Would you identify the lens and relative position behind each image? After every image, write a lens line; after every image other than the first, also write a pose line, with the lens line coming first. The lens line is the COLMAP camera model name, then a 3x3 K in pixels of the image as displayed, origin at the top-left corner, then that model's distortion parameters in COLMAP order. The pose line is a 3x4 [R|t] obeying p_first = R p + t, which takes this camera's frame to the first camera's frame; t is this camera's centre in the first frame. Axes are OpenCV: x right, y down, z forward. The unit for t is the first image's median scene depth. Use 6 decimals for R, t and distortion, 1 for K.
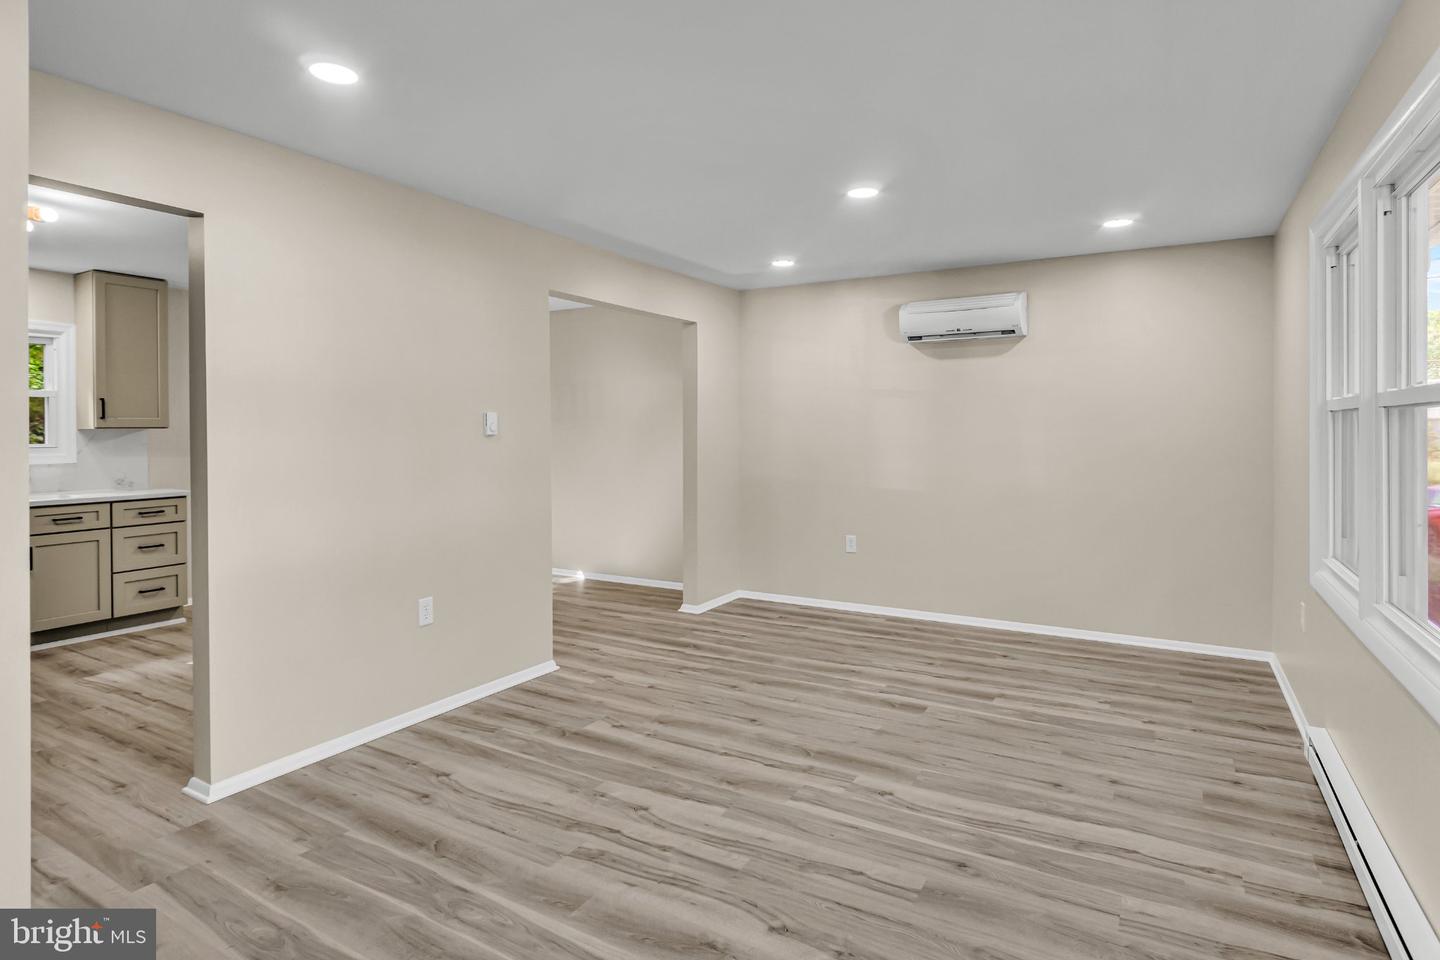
lens RADIAL K [[763.8, 0, 726.3], [0, 763.8, 460.3], [0, 0, 1]] dist [0.000563, 0.000707]
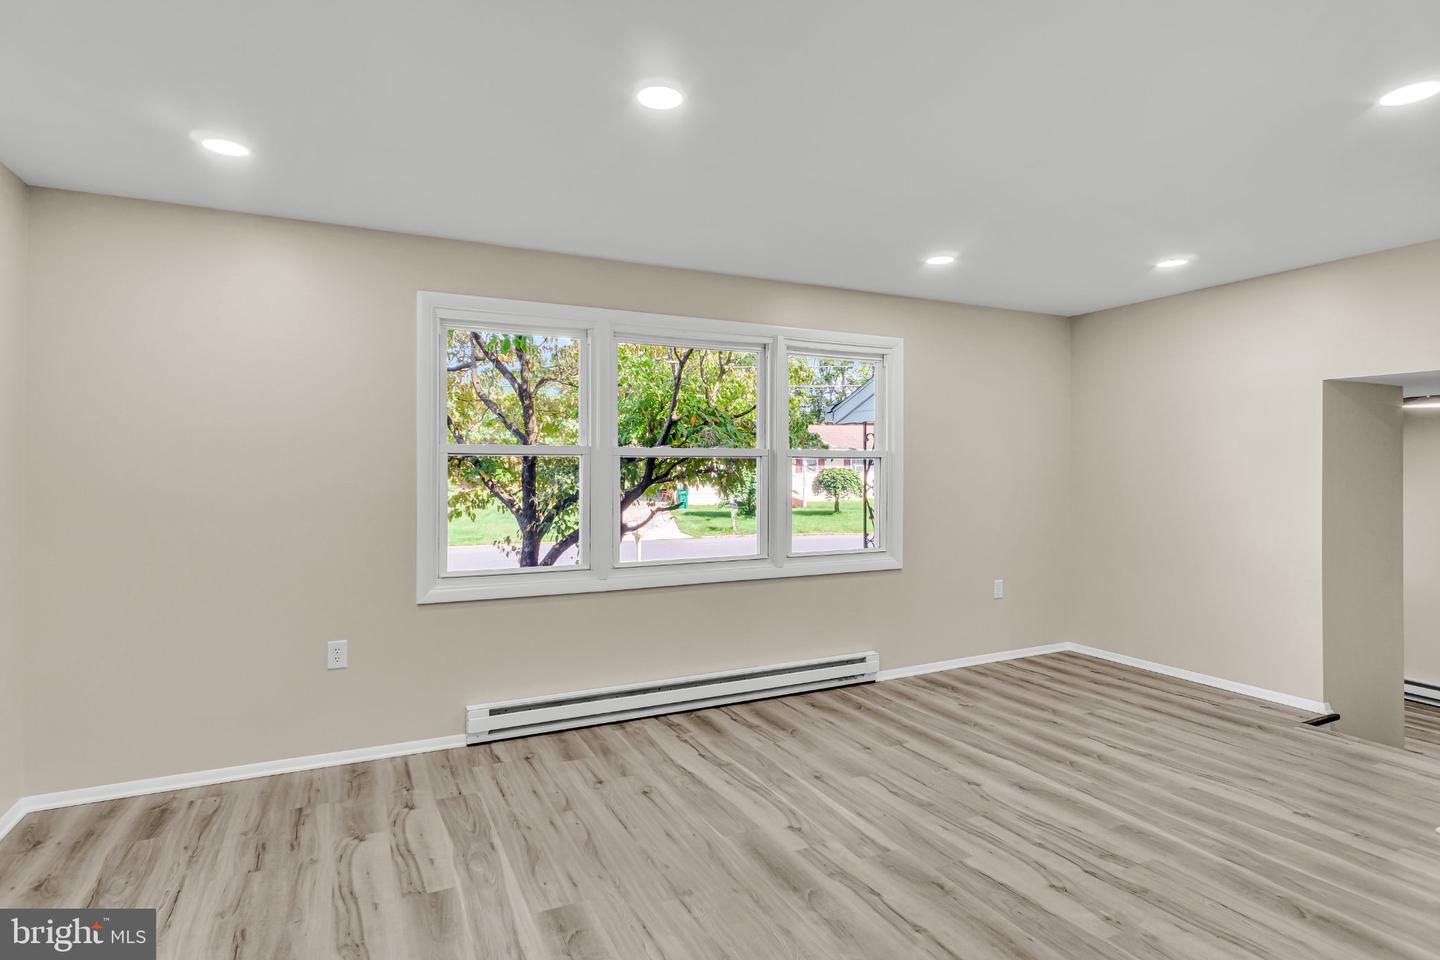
lens RADIAL K [[763.8, 0, 726.3], [0, 763.8, 460.3], [0, 0, 1]] dist [0.000563, 0.000707]
pose [[-0.837107, 0.007107, 0.546992, -0.281573], [0.023413, 0.999465, 0.022845, -0.076212], [-0.546537, 0.031930, -0.836826, 1.961241]]
